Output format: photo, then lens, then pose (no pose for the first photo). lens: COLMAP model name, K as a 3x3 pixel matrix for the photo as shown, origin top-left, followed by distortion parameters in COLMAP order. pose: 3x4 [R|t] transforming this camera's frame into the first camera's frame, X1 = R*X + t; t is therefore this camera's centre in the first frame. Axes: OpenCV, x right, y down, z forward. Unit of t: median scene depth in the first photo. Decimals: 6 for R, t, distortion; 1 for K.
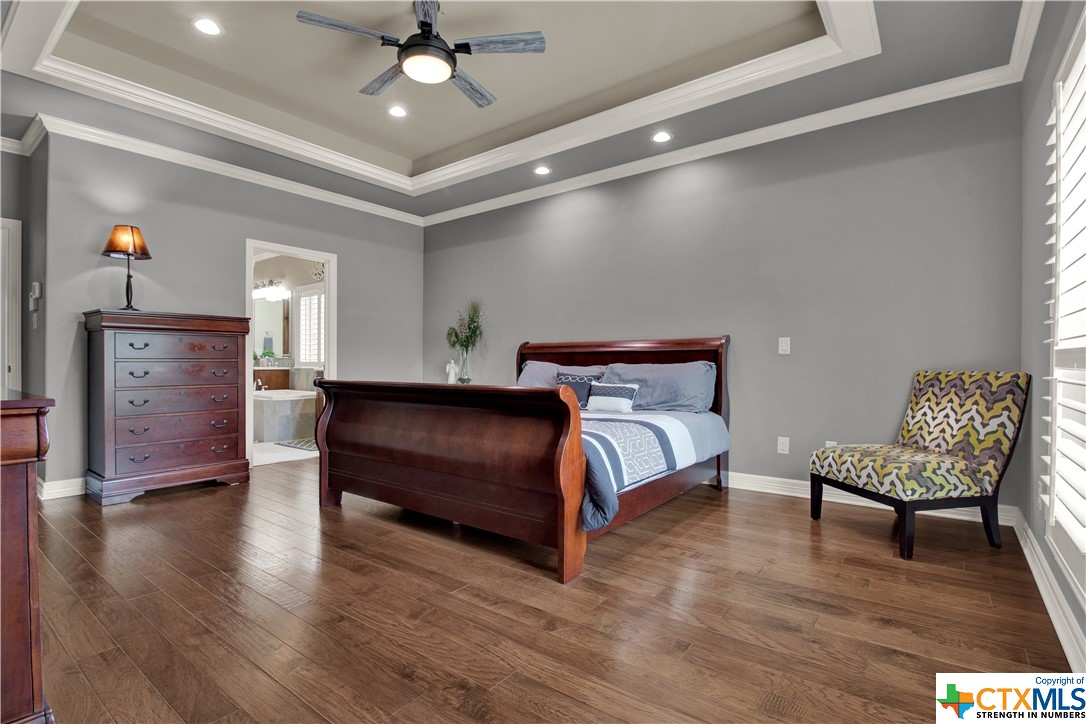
lens RADIAL K [[521.9, 0, 537.9], [0, 521.9, 356.7], [0, 0, 1]] dist [-0.003010, -0.000990]
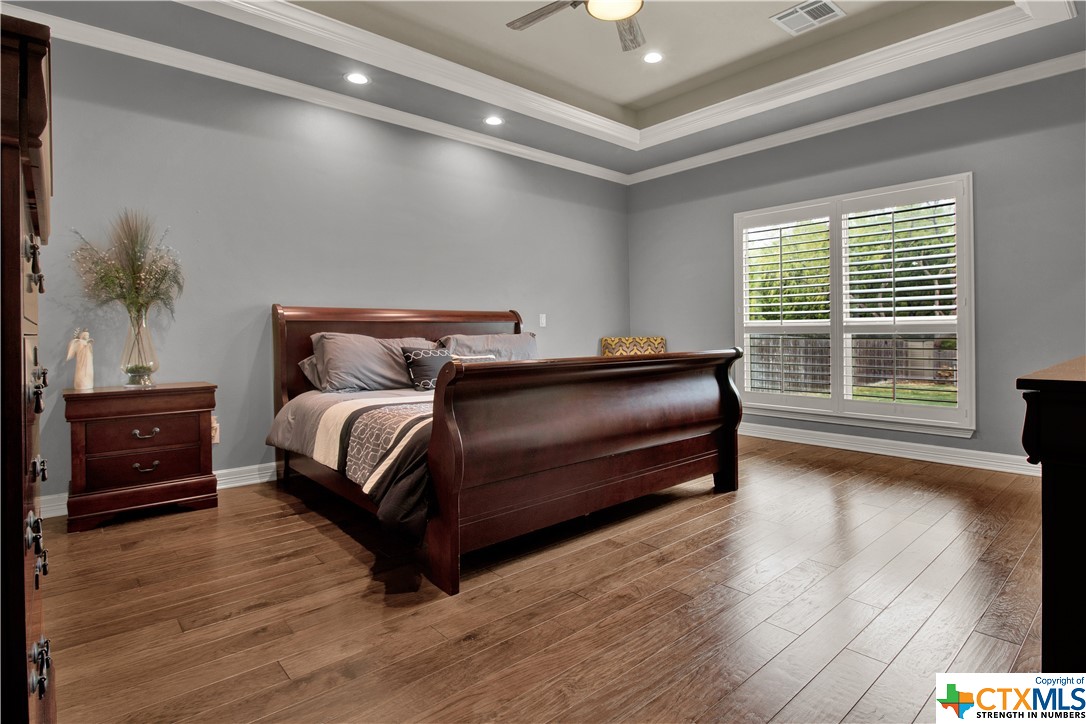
lens RADIAL K [[554.1, 0, 543.3], [0, 554.1, 329.5], [0, 0, 1]] dist [0.043562, 0.000508]
pose [[0.183916, 0.000706, 0.982942, -1.115260], [-0.006598, 0.999978, 0.000516, 0.001649], [-0.982920, -0.006580, 0.183916, 0.899676]]
